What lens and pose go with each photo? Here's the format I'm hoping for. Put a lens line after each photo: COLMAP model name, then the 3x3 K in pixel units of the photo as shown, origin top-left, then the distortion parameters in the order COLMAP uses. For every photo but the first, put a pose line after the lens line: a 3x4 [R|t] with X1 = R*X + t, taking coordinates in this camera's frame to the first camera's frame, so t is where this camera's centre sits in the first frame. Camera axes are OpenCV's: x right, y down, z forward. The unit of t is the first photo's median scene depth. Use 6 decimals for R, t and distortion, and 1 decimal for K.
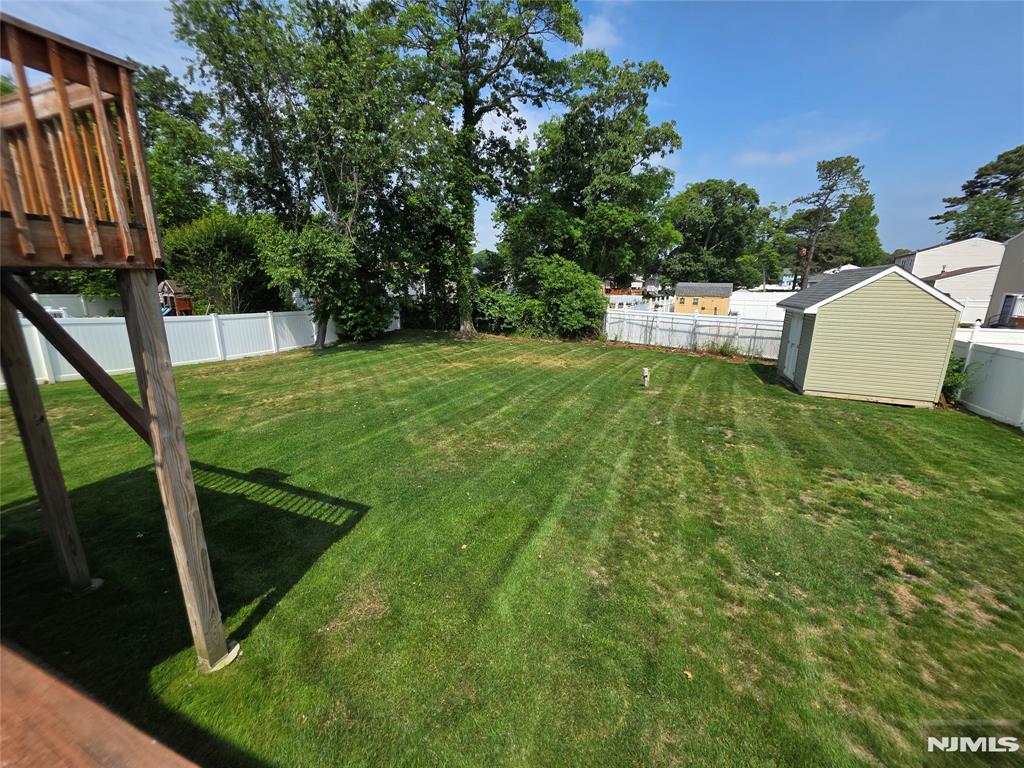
lens RADIAL K [[407.8, 0, 510.8], [0, 407.8, 381.7], [0, 0, 1]] dist [0.000758, 0.000492]
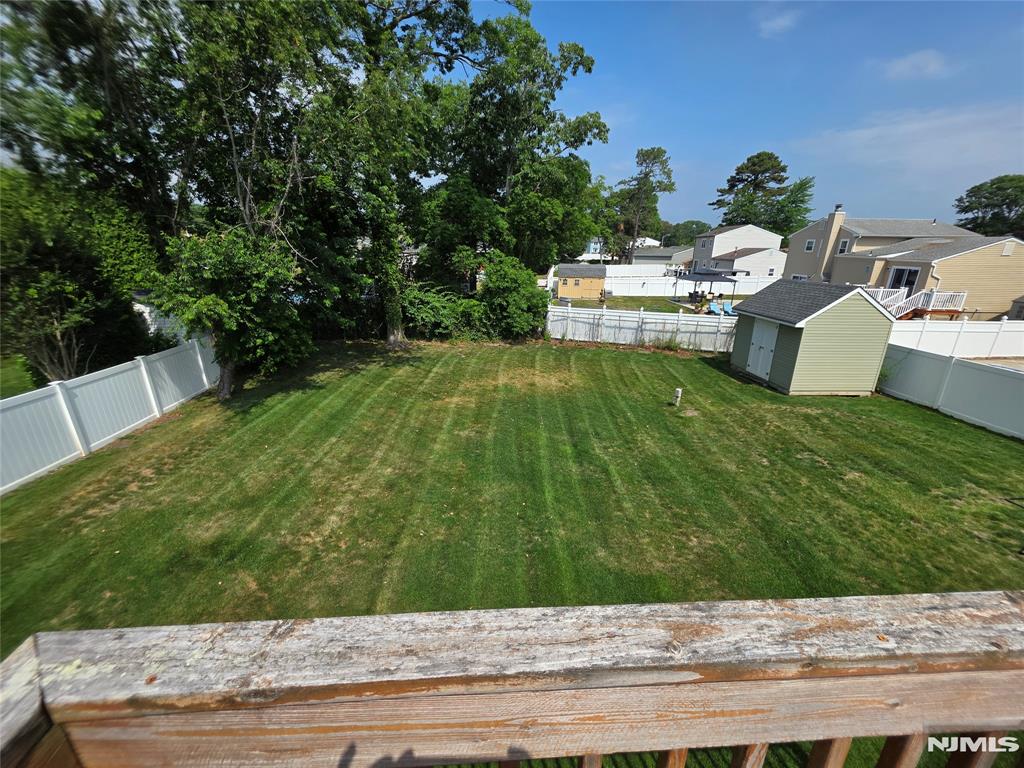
lens RADIAL K [[407.8, 0, 511.4], [0, 407.8, 381.4], [0, 0, 1]] dist [0.000758, 0.000492]
pose [[0.908324, -0.132998, 0.396559, -0.271983], [0.098633, 0.989470, 0.105927, -0.121946], [-0.406471, -0.057102, 0.911877, 0.149333]]
